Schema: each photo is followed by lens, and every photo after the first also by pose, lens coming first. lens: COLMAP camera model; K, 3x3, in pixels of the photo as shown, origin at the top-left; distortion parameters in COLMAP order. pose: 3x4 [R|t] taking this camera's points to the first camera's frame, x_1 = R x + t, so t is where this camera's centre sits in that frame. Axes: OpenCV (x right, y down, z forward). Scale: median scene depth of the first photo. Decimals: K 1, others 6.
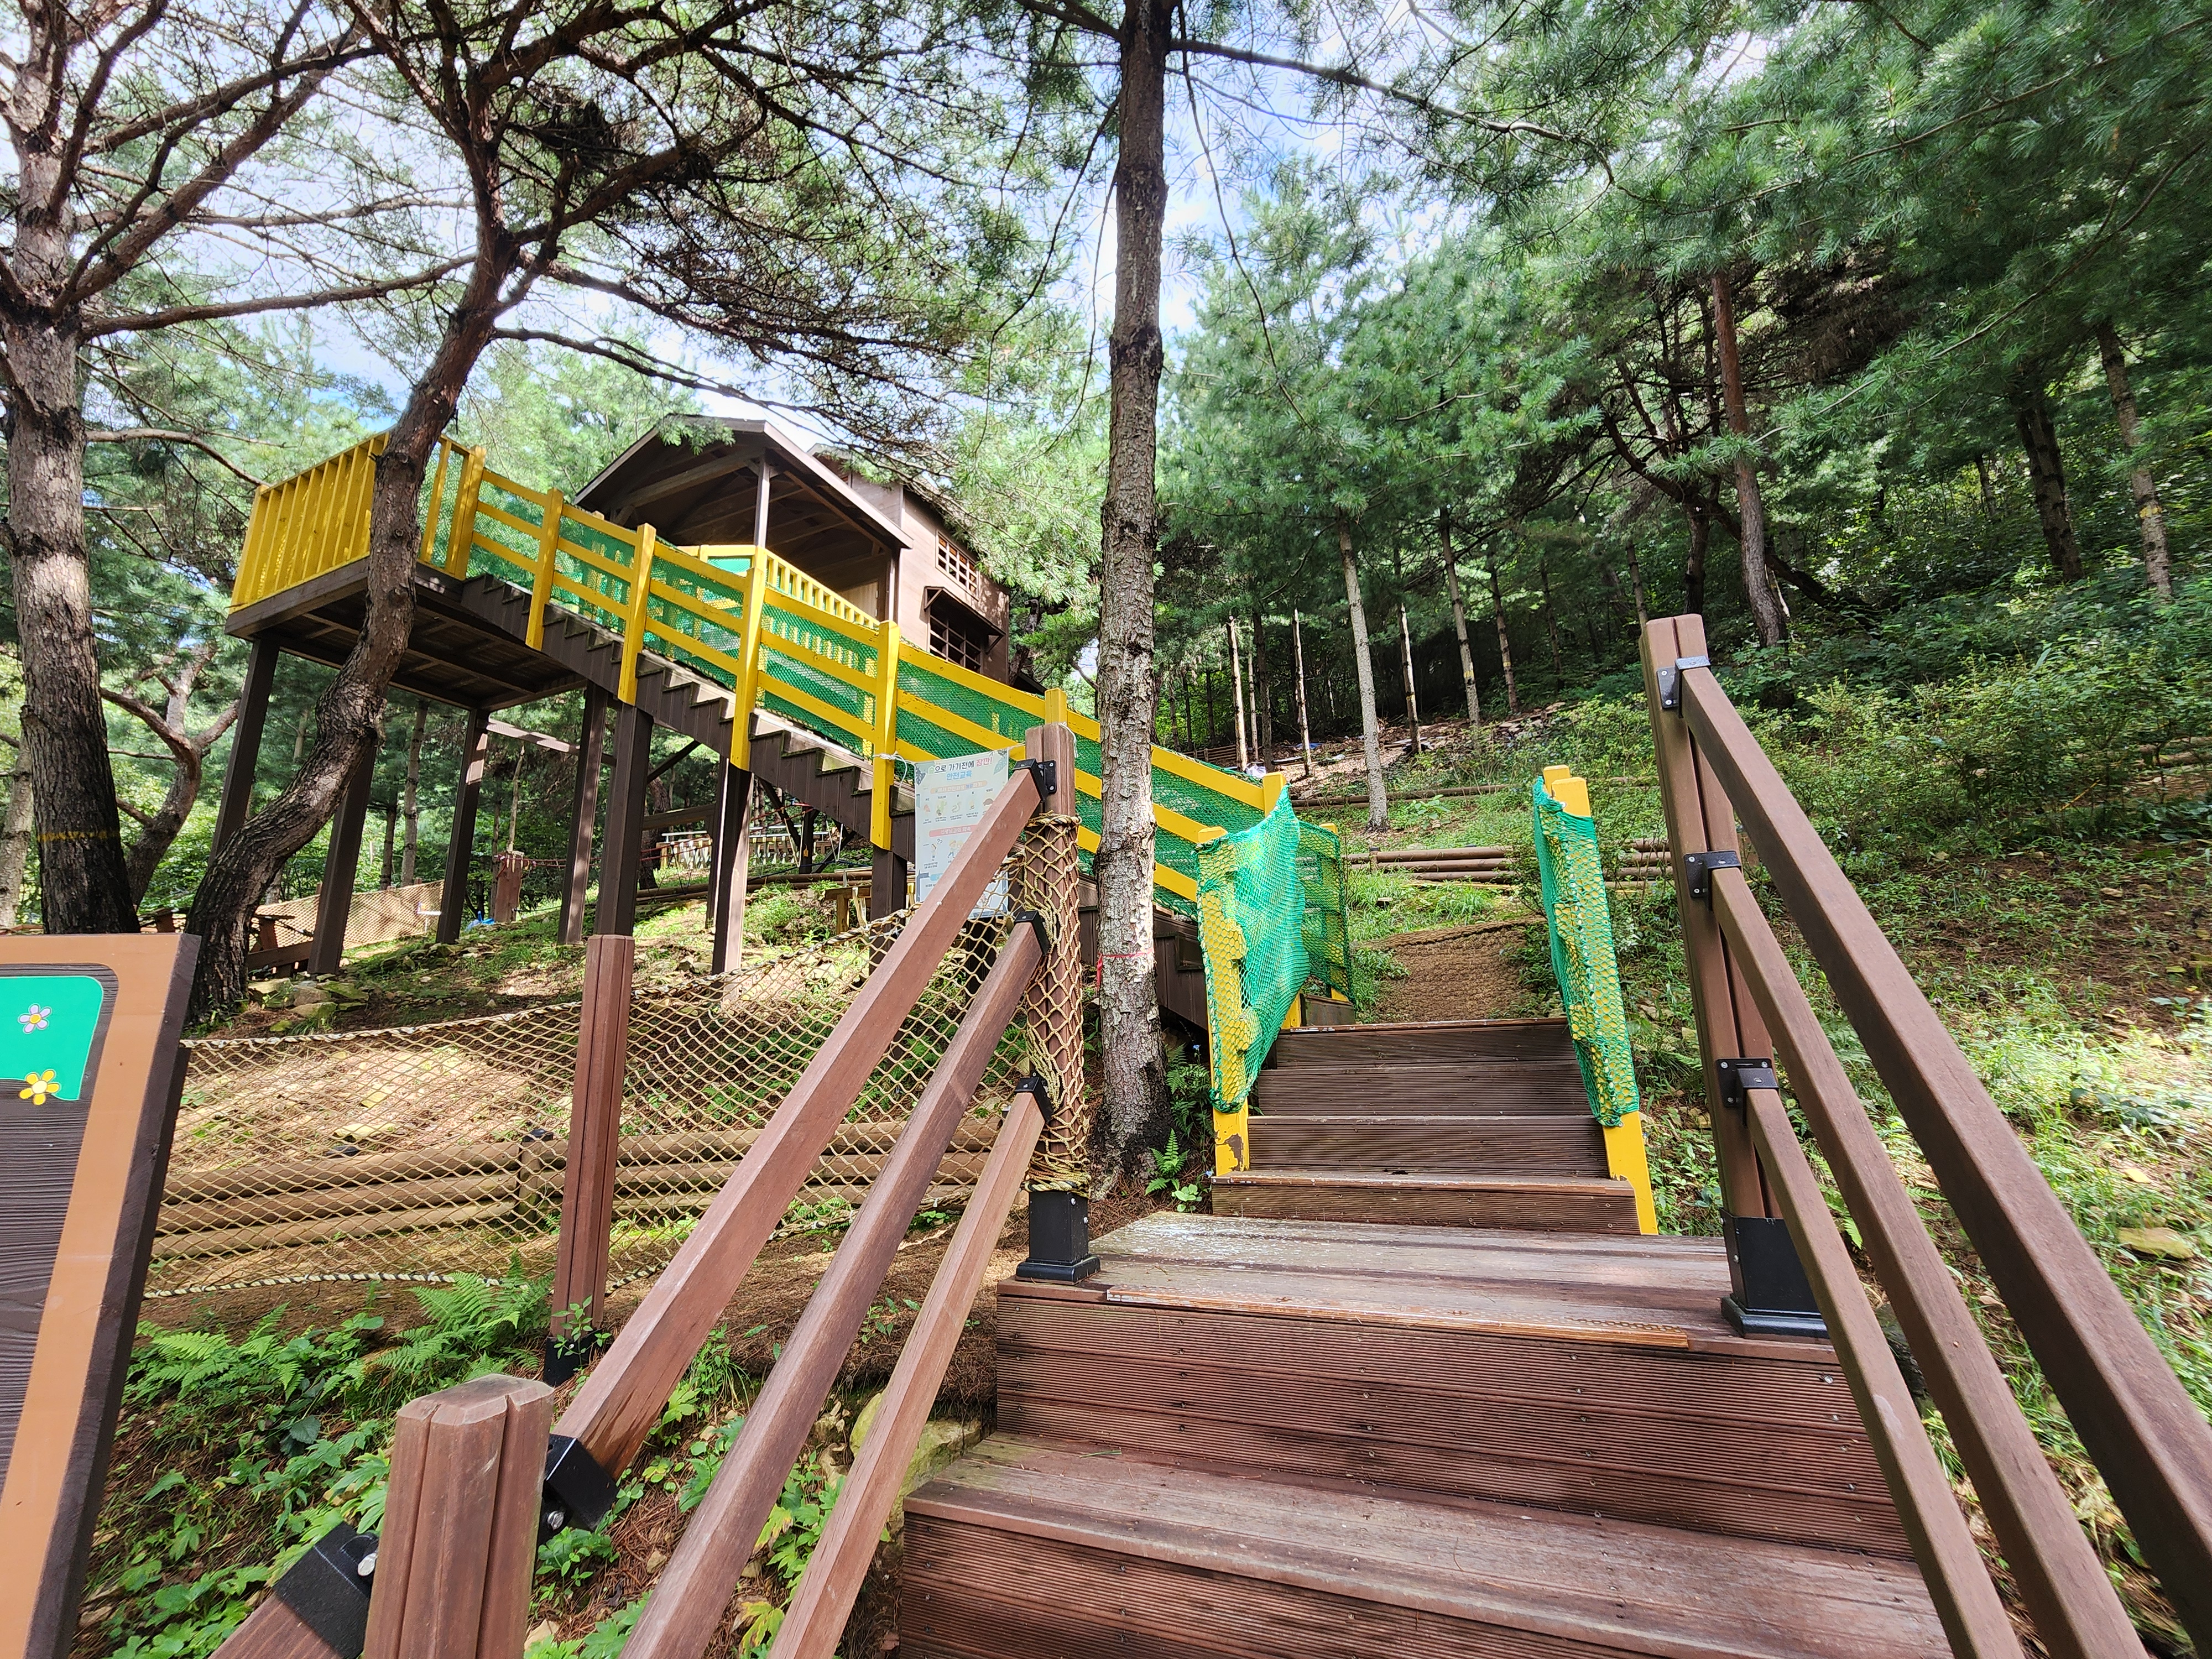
lens RADIAL K [[908.7, 0, 1106.0], [0, 908.7, 829.5], [0, 0, 1]] dist [0.001118, 0.000273]
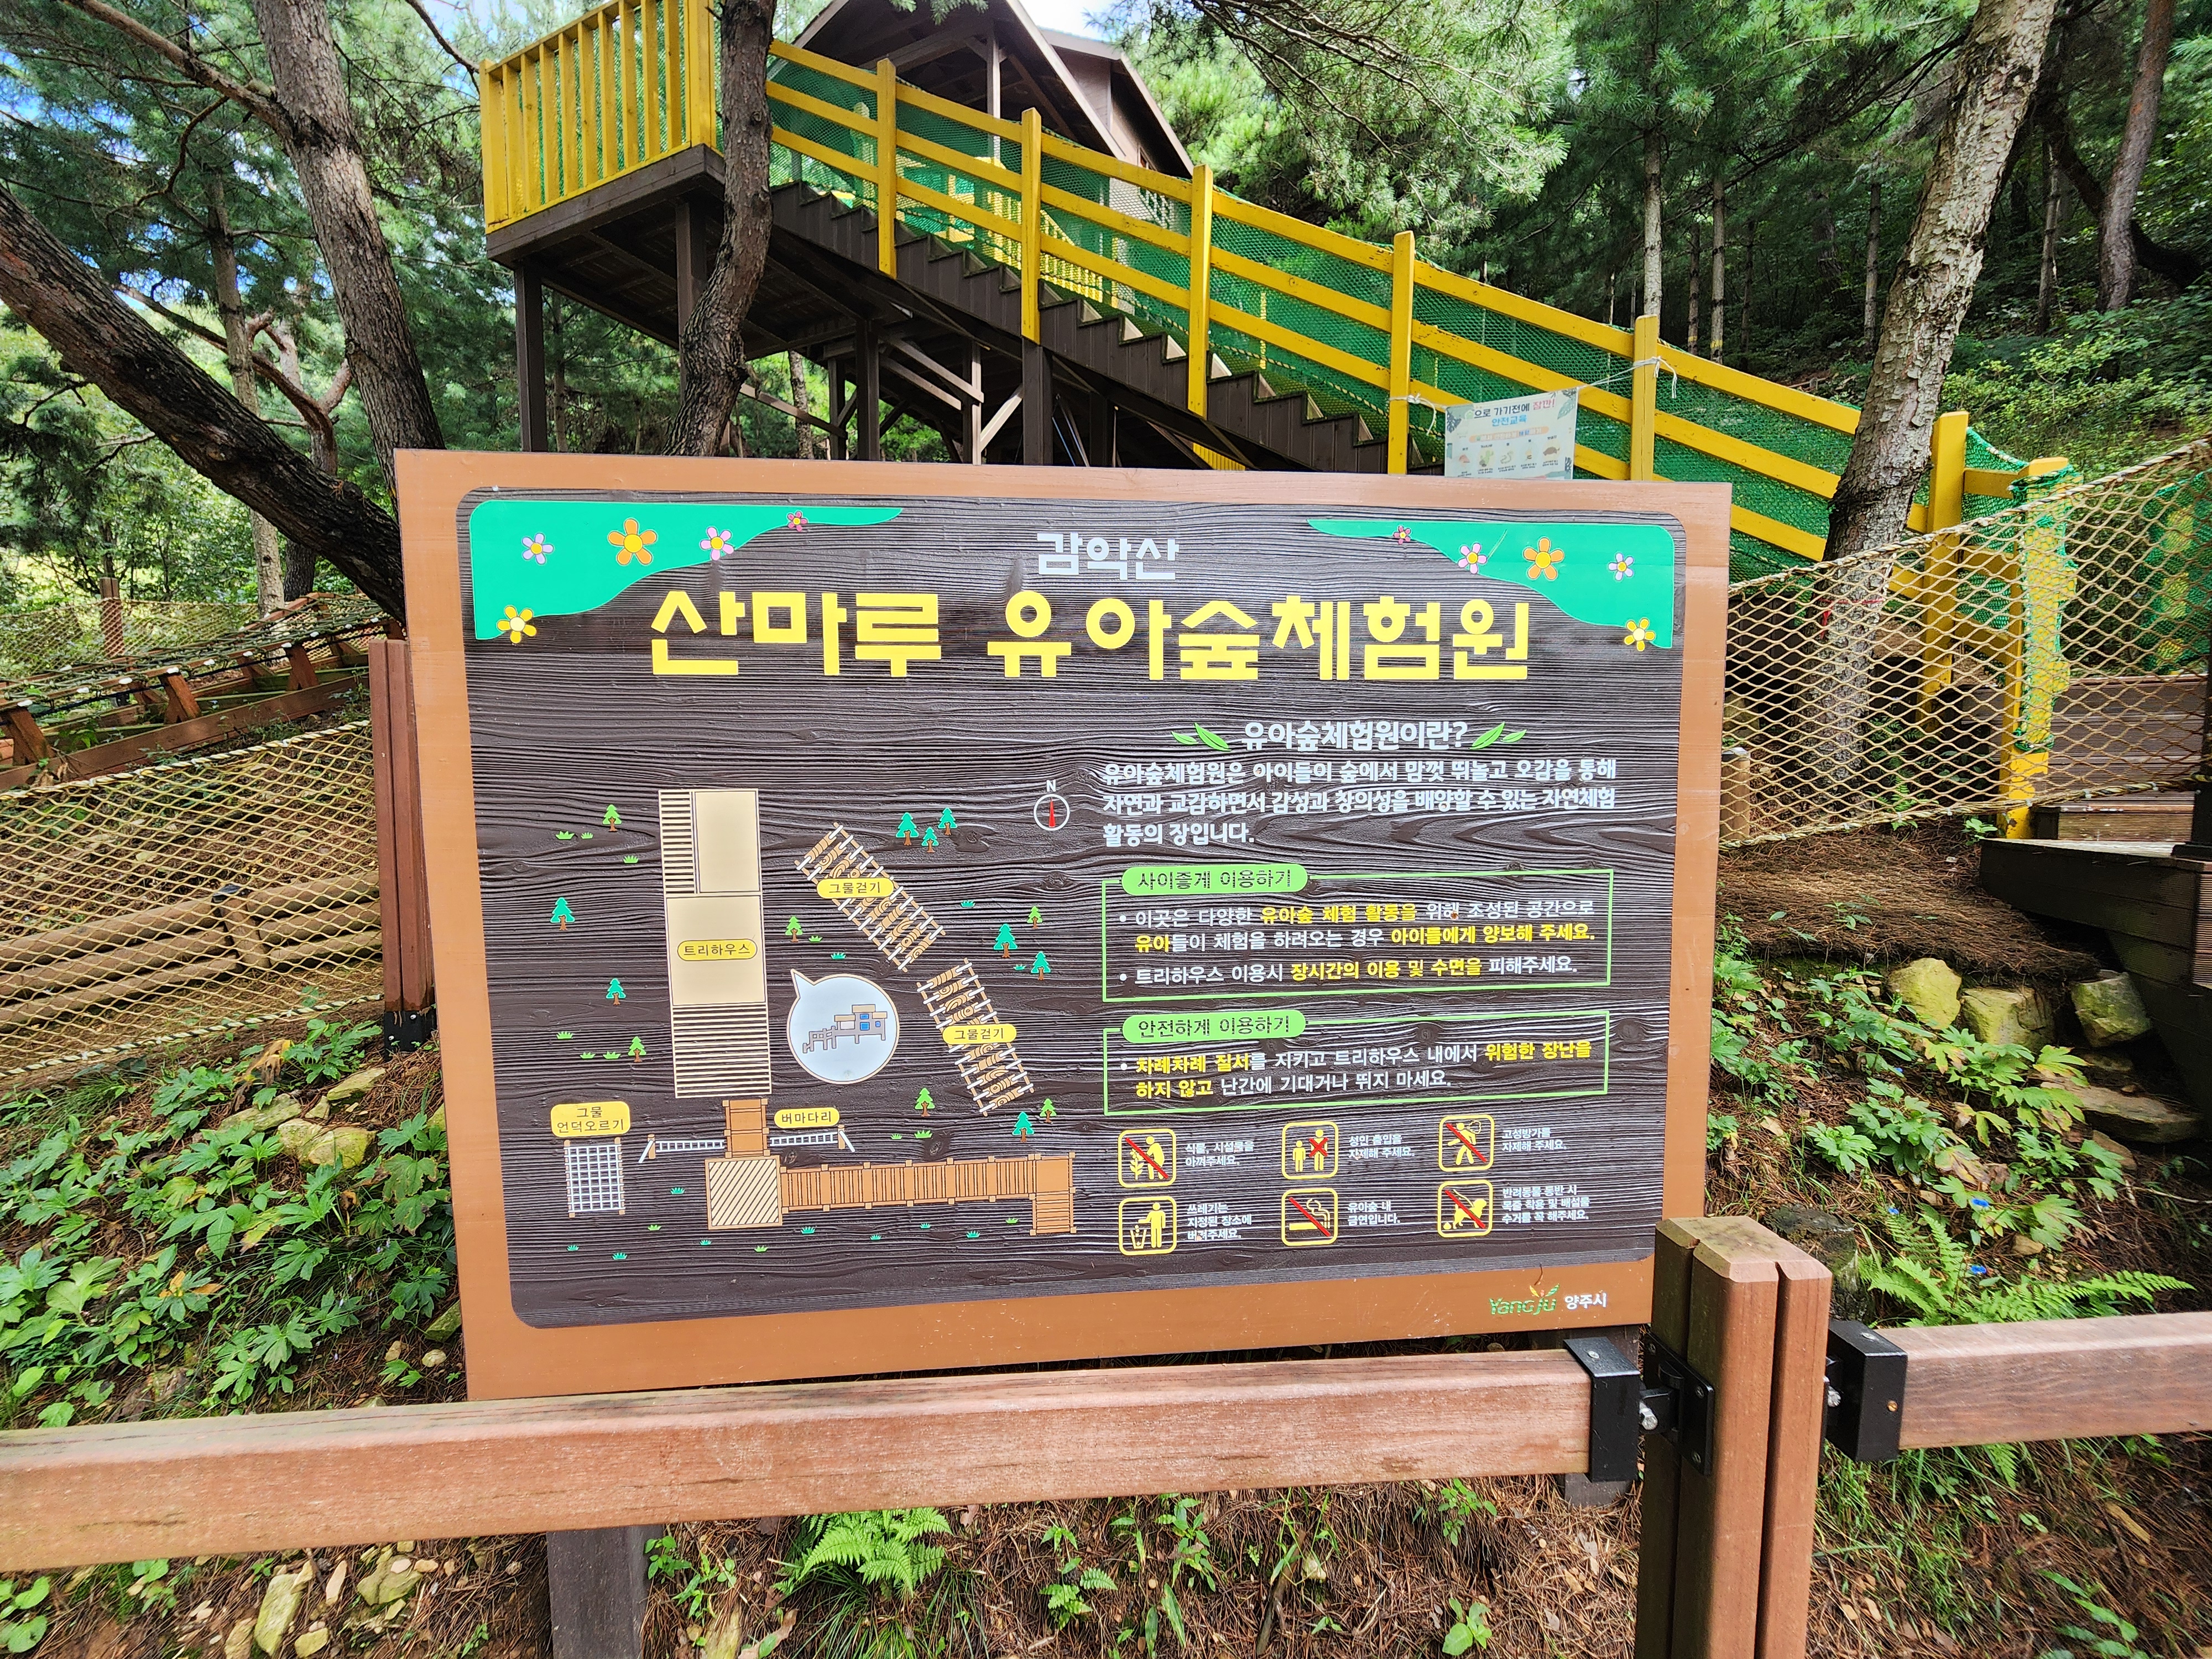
lens RADIAL K [[893.1, 0, 1106.0], [0, 893.1, 829.5], [0, 0, 1]] dist [0.002987, 0.000027]
pose [[0.999566, 0.023882, -0.017255, -0.524168], [-0.017302, 0.949823, 0.312310, 0.056188], [0.023848, -0.311876, 0.949824, -0.011791]]
